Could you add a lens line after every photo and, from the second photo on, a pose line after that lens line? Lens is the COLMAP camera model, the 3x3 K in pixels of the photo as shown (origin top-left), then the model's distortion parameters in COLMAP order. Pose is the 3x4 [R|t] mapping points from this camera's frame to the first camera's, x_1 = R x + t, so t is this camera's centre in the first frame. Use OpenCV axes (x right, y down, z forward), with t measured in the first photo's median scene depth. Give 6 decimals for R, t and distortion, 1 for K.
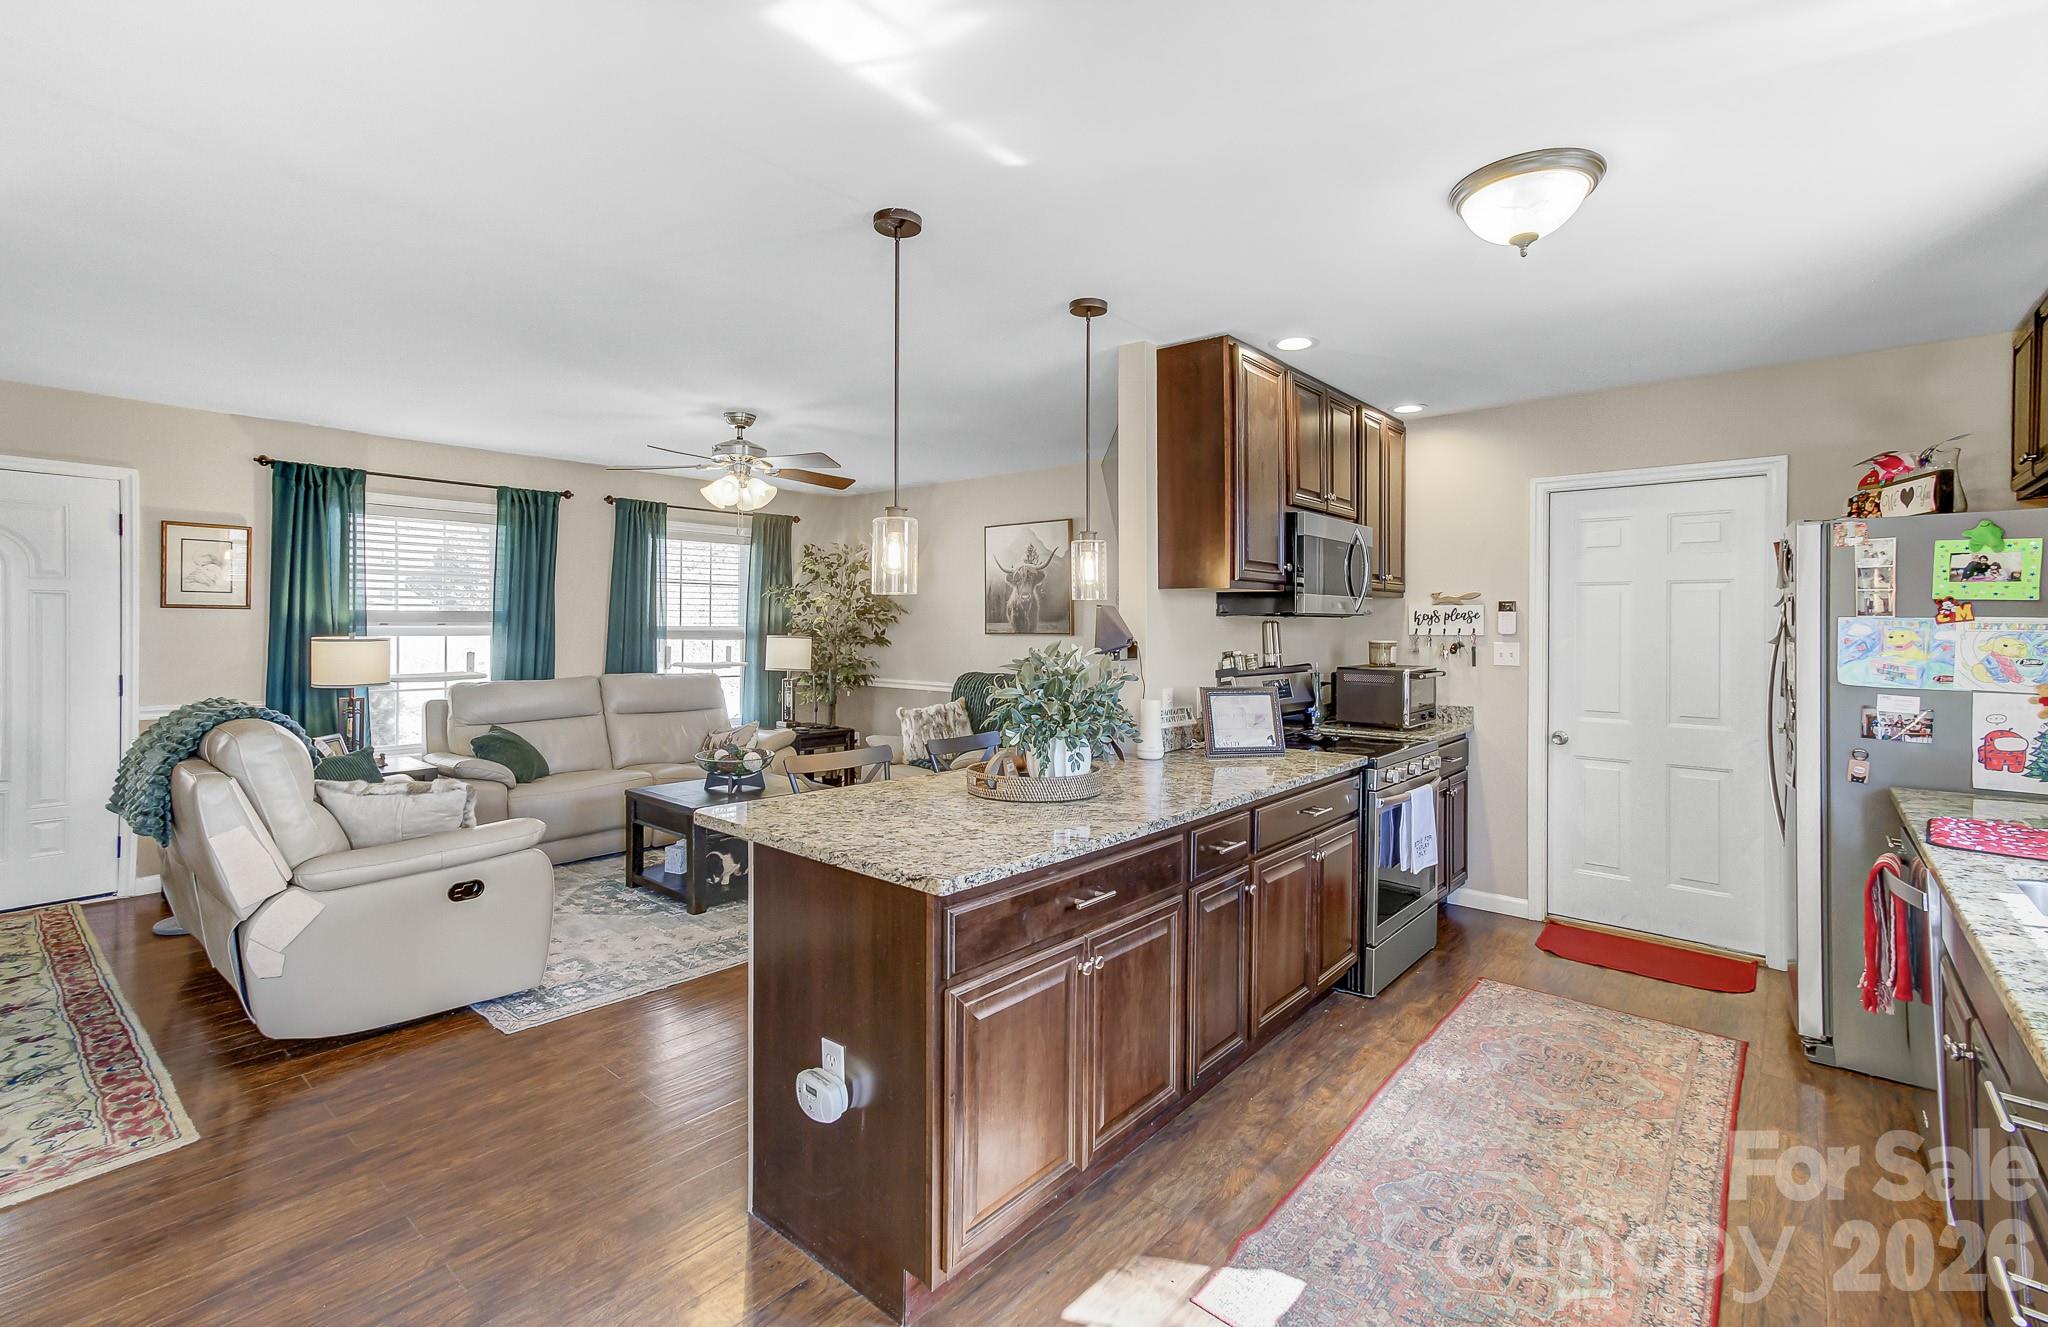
lens RADIAL K [[917.8, 0, 1021.6], [0, 917.8, 630.6], [0, 0, 1]] dist [-0.018731, 0.019113]
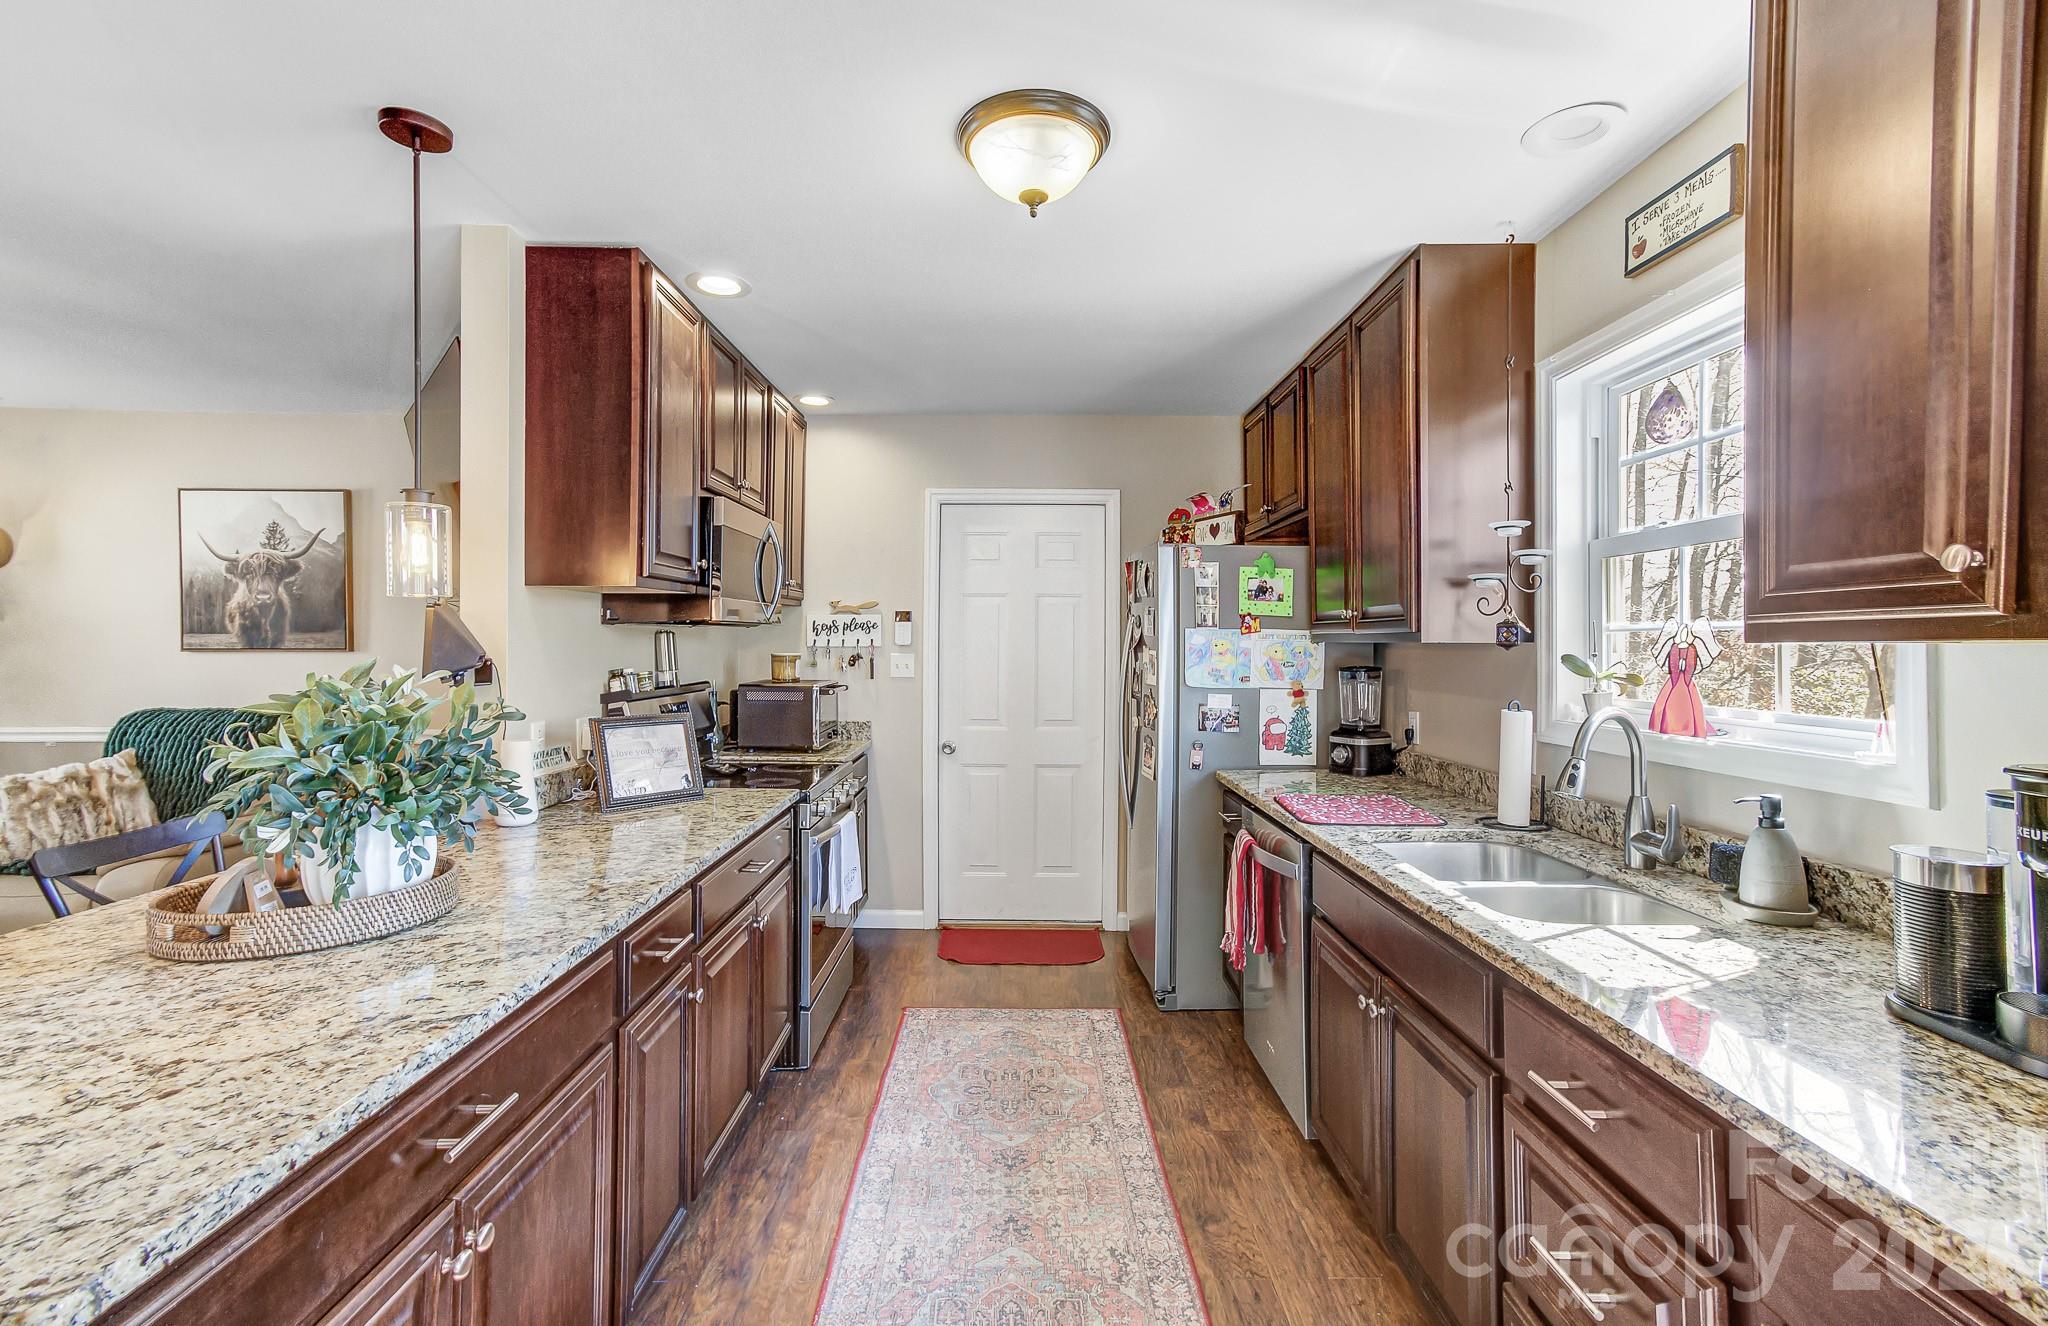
lens RADIAL K [[902.7, 0, 1018.6], [0, 902.7, 637.2], [0, 0, 1]] dist [-0.034043, 0.037786]
pose [[0.756365, -0.000226, 0.654150, -0.016403], [0.004744, 0.999976, -0.005141, 0.001065], [-0.654133, 0.006992, 0.756347, 0.211470]]
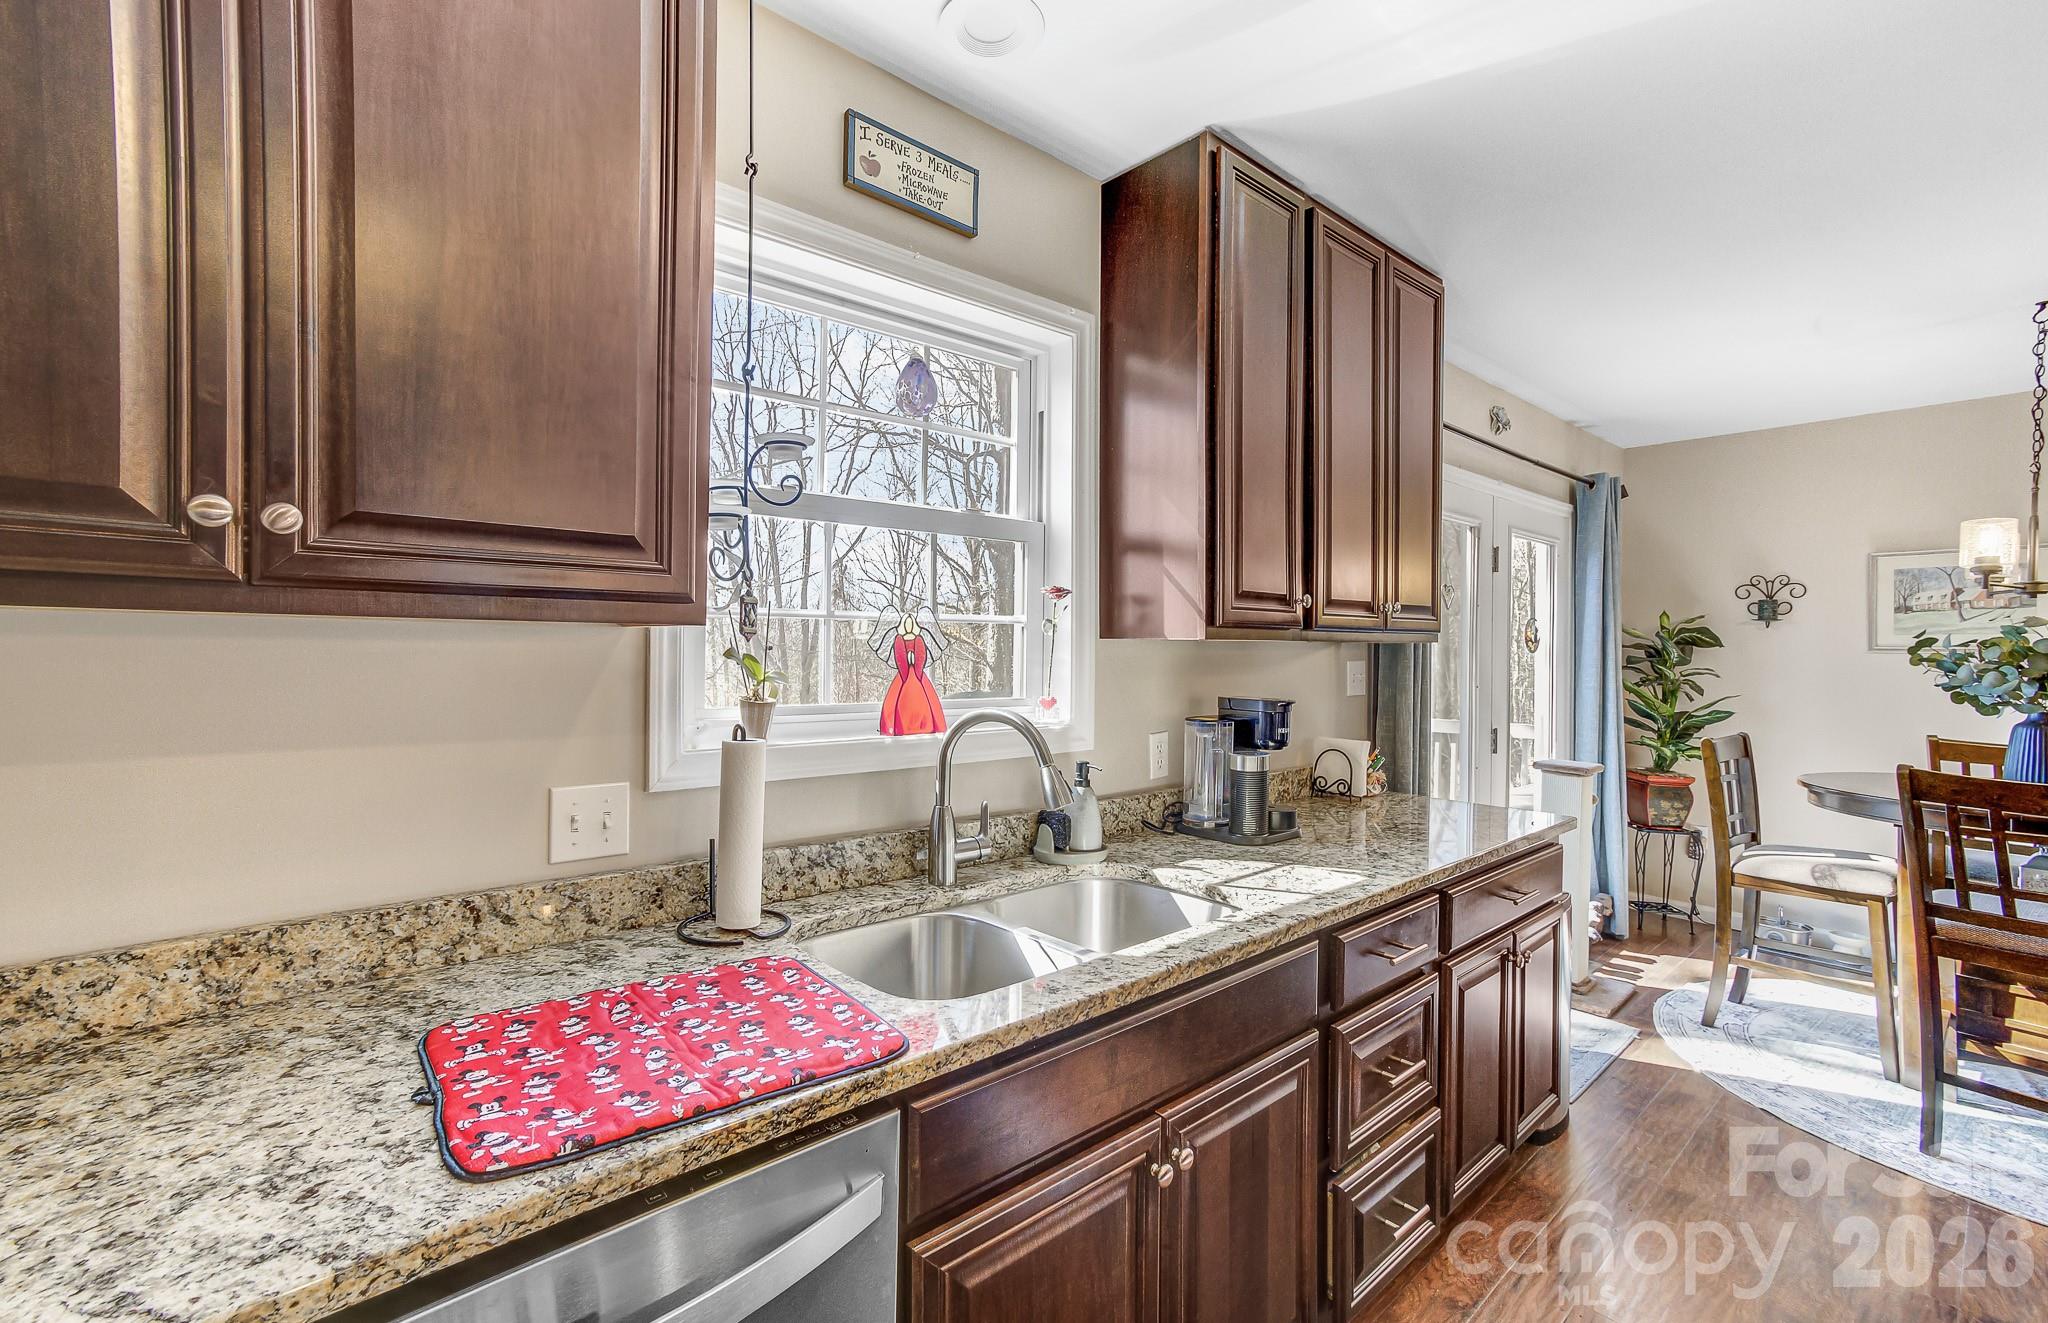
lens RADIAL K [[917.8, 0, 1021.6], [0, 917.8, 628.6], [0, 0, 1]] dist [-0.018731, 0.019113]
pose [[-0.992396, -0.019018, 0.121604, 0.486613], [-0.020956, 0.999673, -0.014677, 0.006729], [-0.121285, -0.017114, -0.992470, 0.826959]]
